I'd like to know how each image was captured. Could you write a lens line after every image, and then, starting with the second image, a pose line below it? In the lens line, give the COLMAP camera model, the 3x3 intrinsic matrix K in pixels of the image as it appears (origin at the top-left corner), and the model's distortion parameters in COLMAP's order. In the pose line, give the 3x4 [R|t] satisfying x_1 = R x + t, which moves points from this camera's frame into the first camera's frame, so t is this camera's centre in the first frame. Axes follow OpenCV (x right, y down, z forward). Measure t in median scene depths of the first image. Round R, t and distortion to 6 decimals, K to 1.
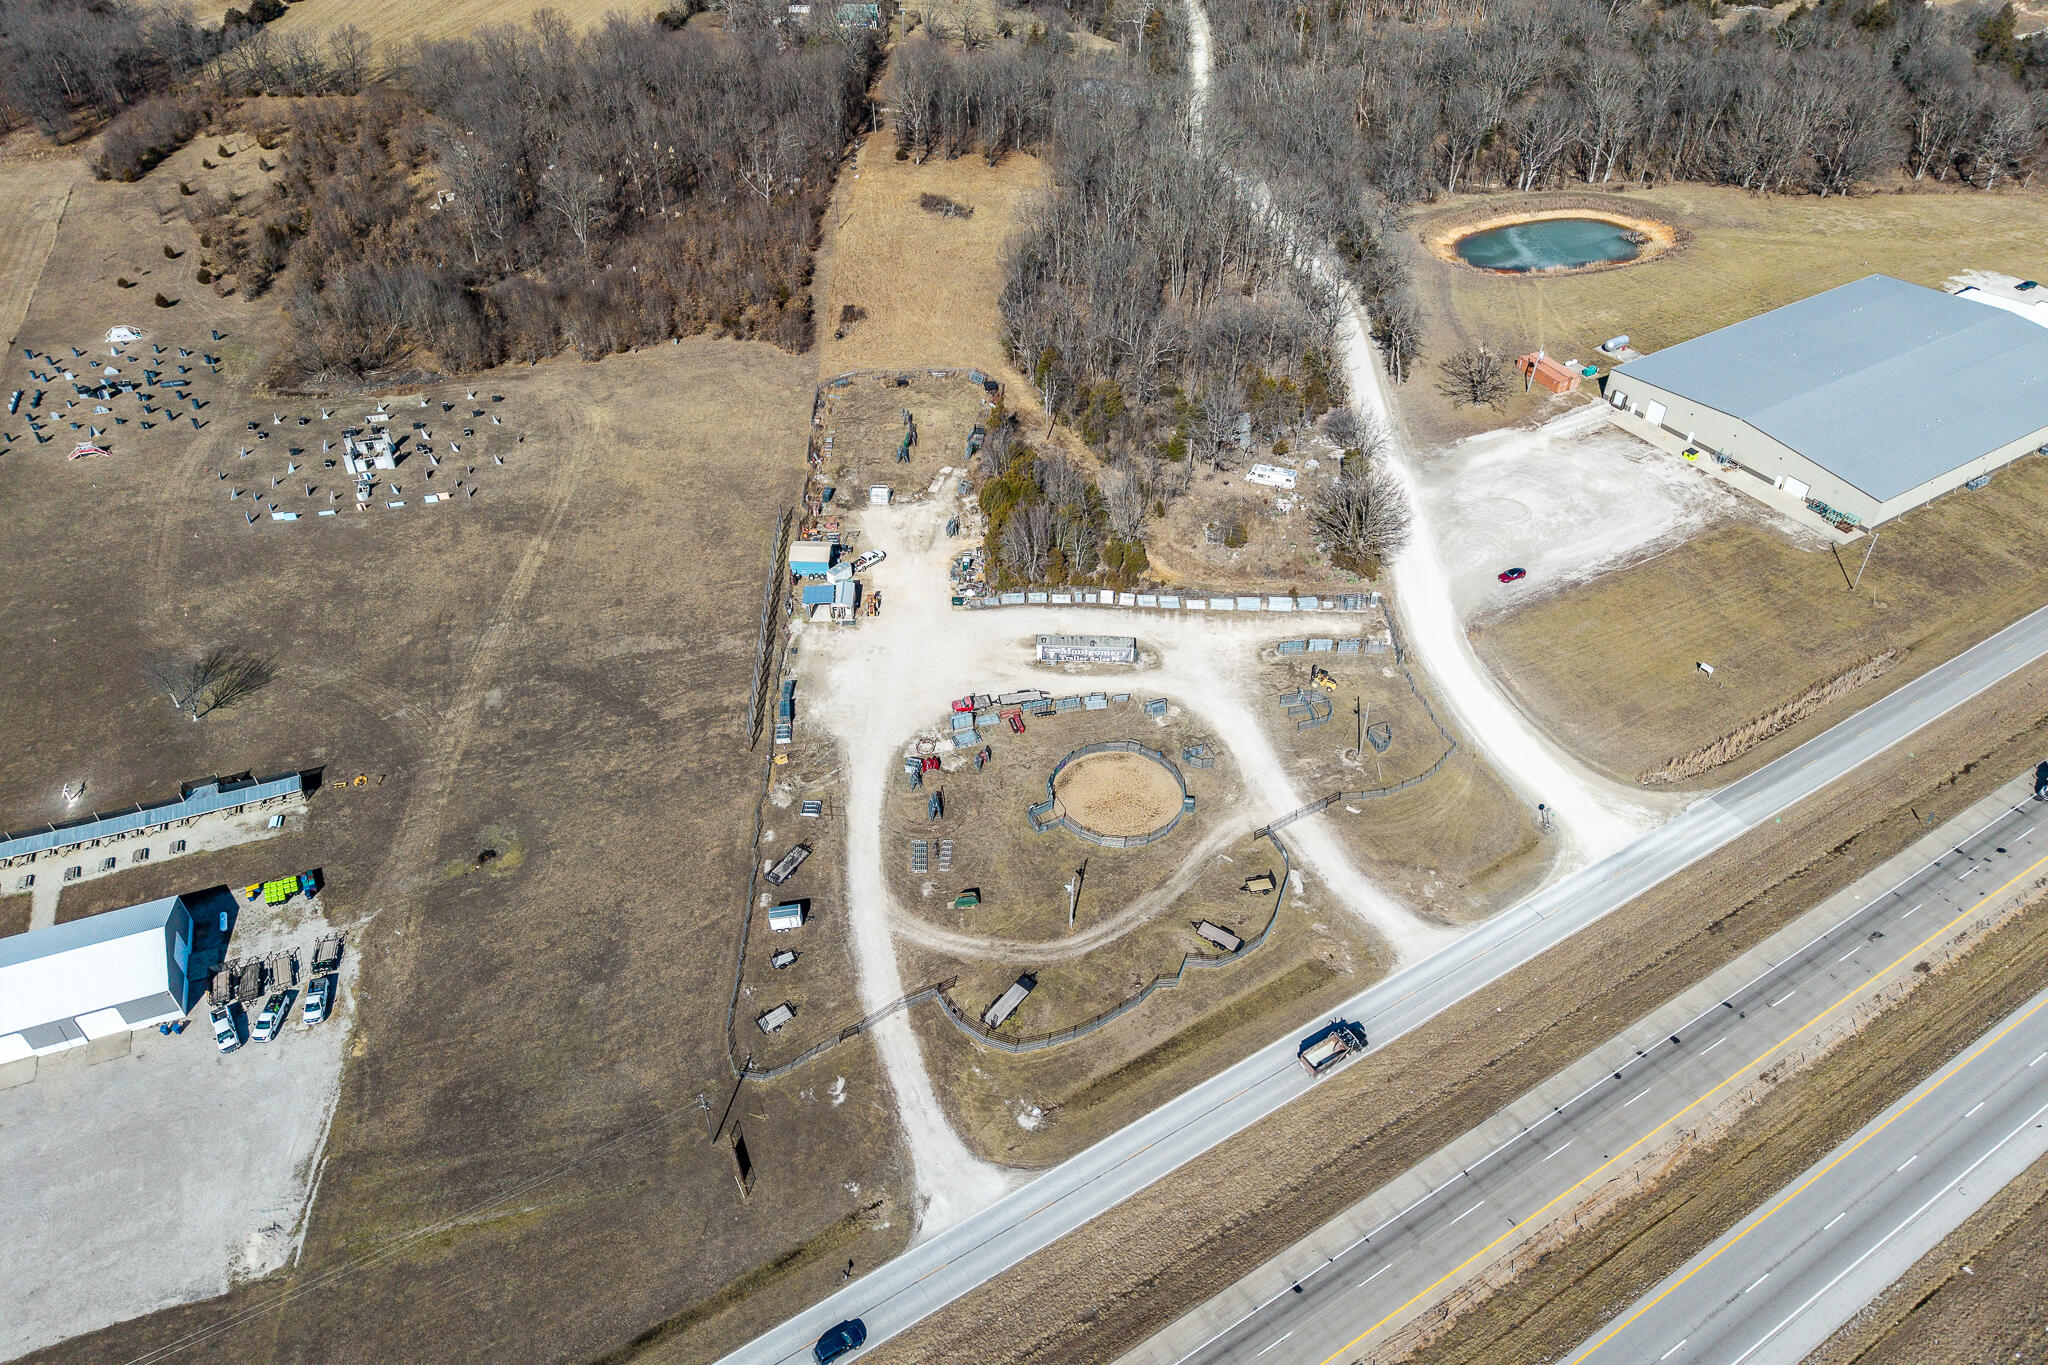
lens RADIAL K [[1371.3, 0, 1022.8], [0, 1371.3, 684.0], [0, 0, 1]] dist [0.030523, -0.030489]
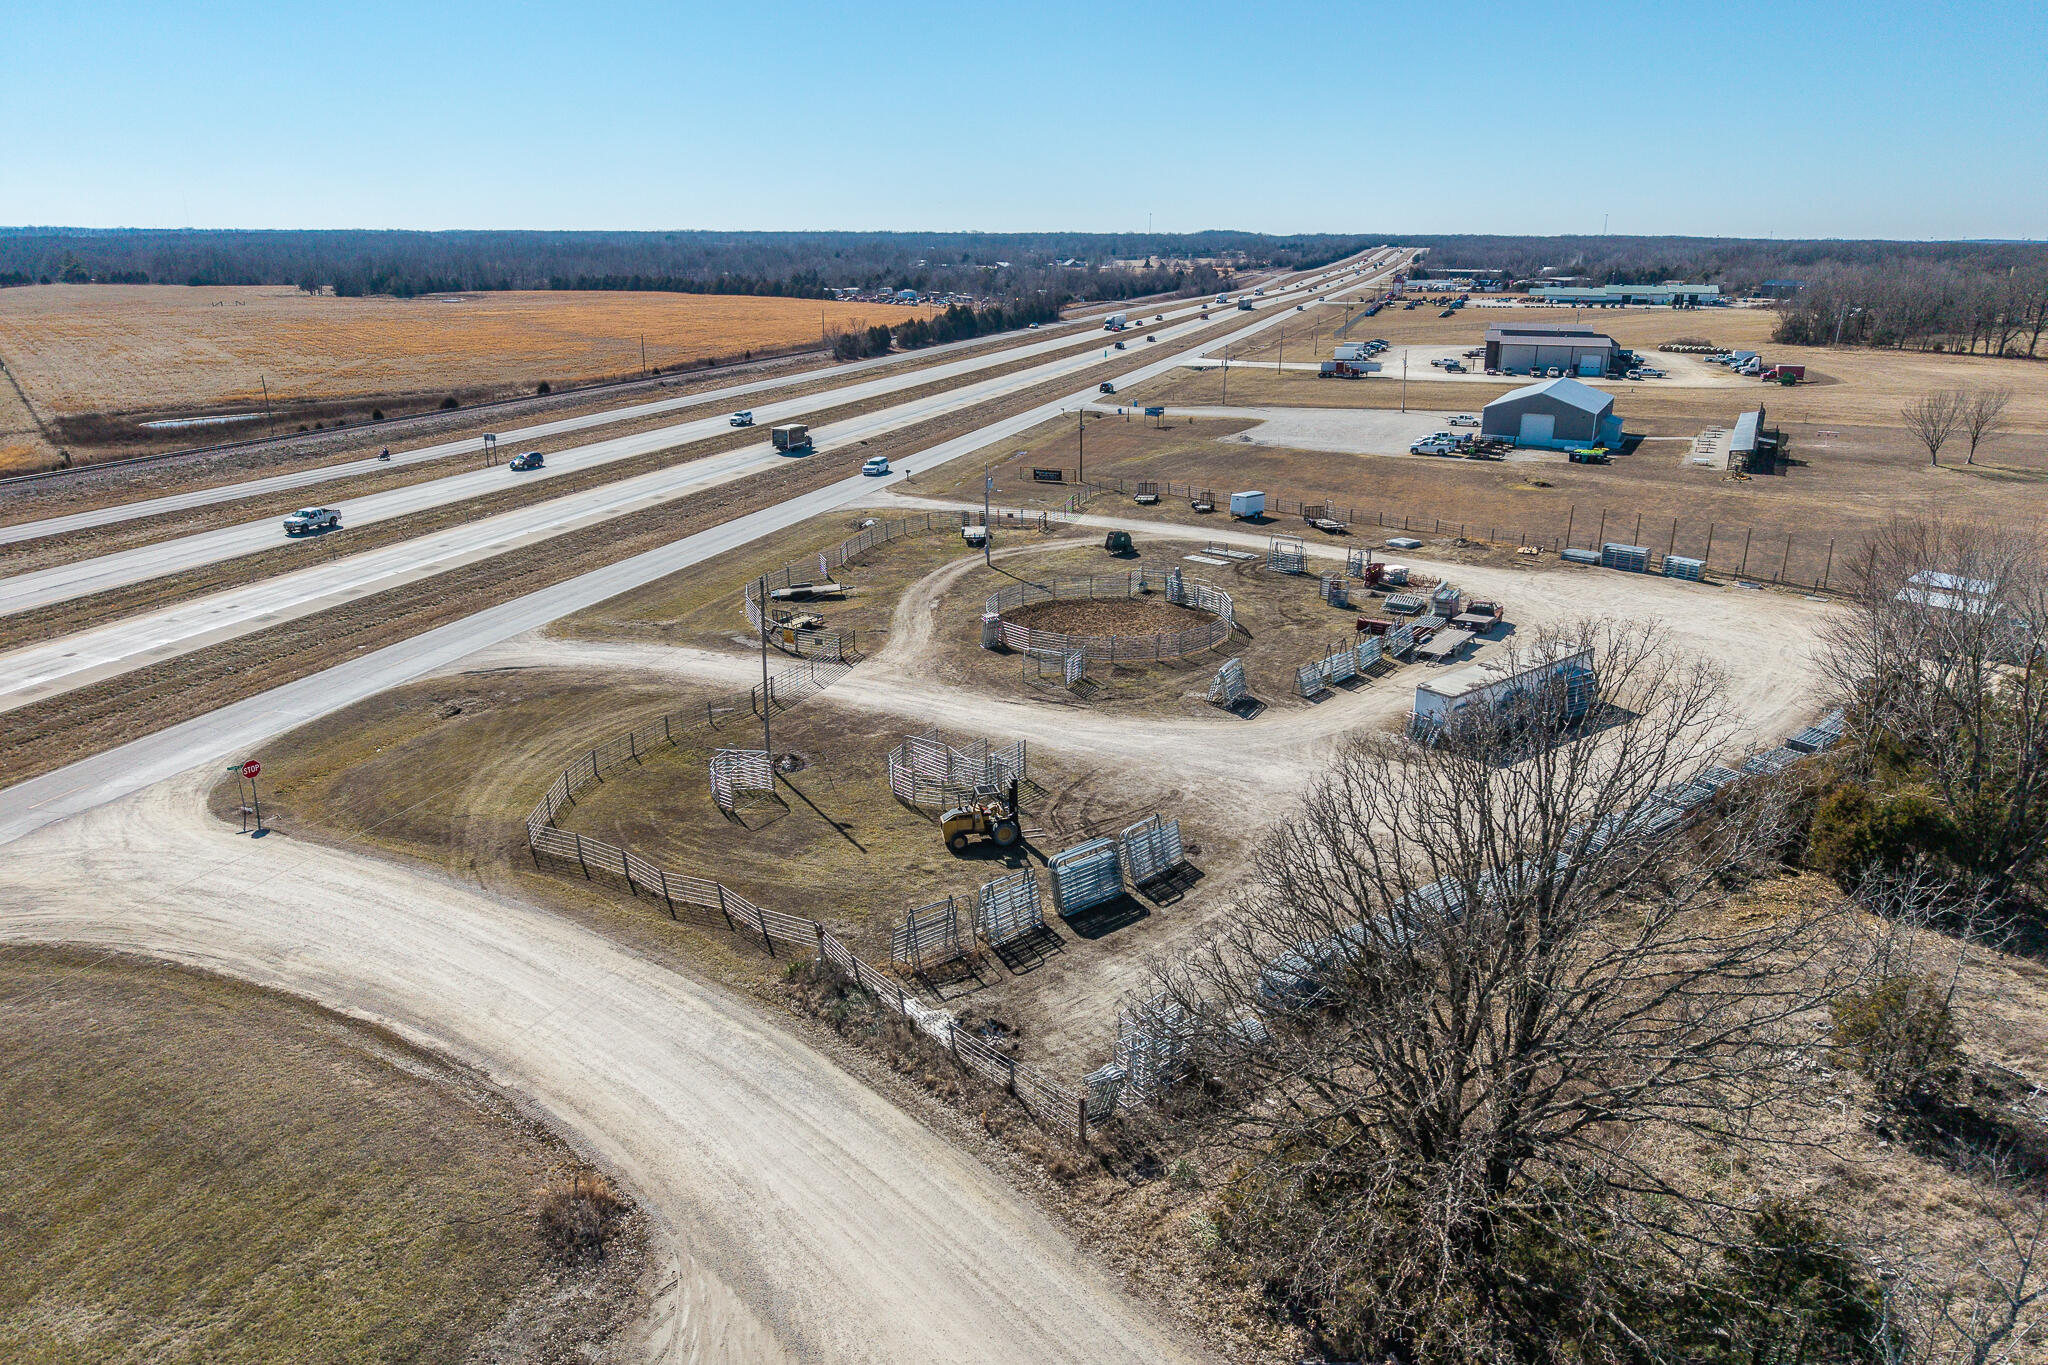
lens RADIAL K [[1371.3, 0, 1040.1], [0, 1371.3, 684.9], [0, 0, 1]] dist [0.030523, -0.030489]
pose [[-0.749059, 0.198444, -0.632084, 0.447078], [-0.429502, 0.580965, 0.691381, -0.277229], [0.504419, 0.789366, -0.349945, 1.200610]]
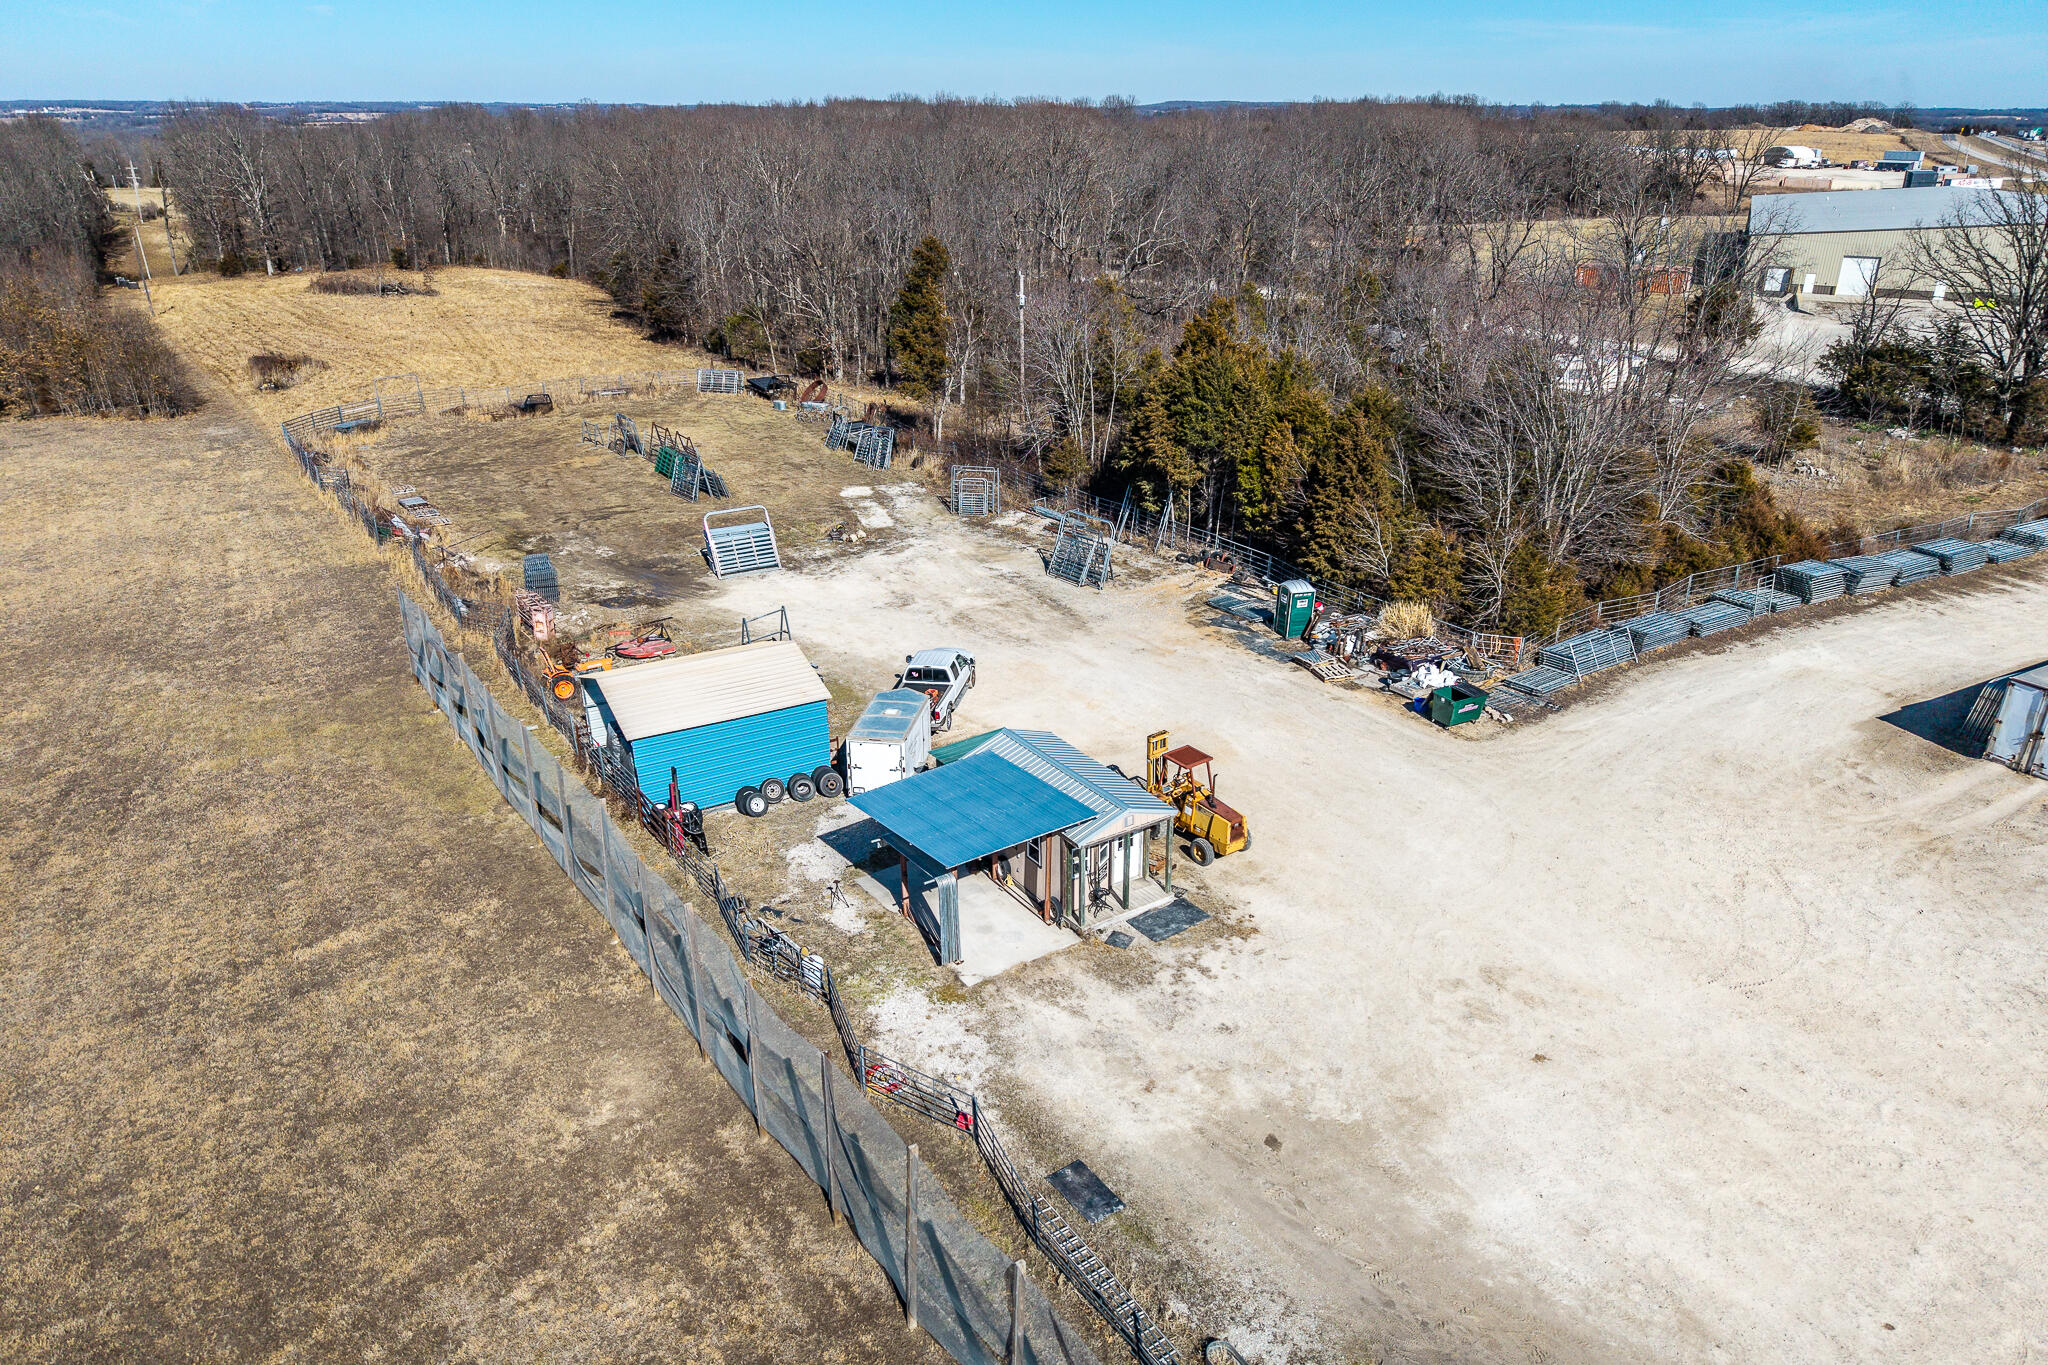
lens RADIAL K [[1371.3, 0, 1029.2], [0, 1371.3, 674.8], [0, 0, 1]] dist [0.030523, -0.030489]
pose [[0.846001, -0.203001, 0.493024, -0.256237], [0.339351, 0.918221, -0.204233, -0.050470], [-0.411245, 0.340089, 0.845705, 0.983888]]
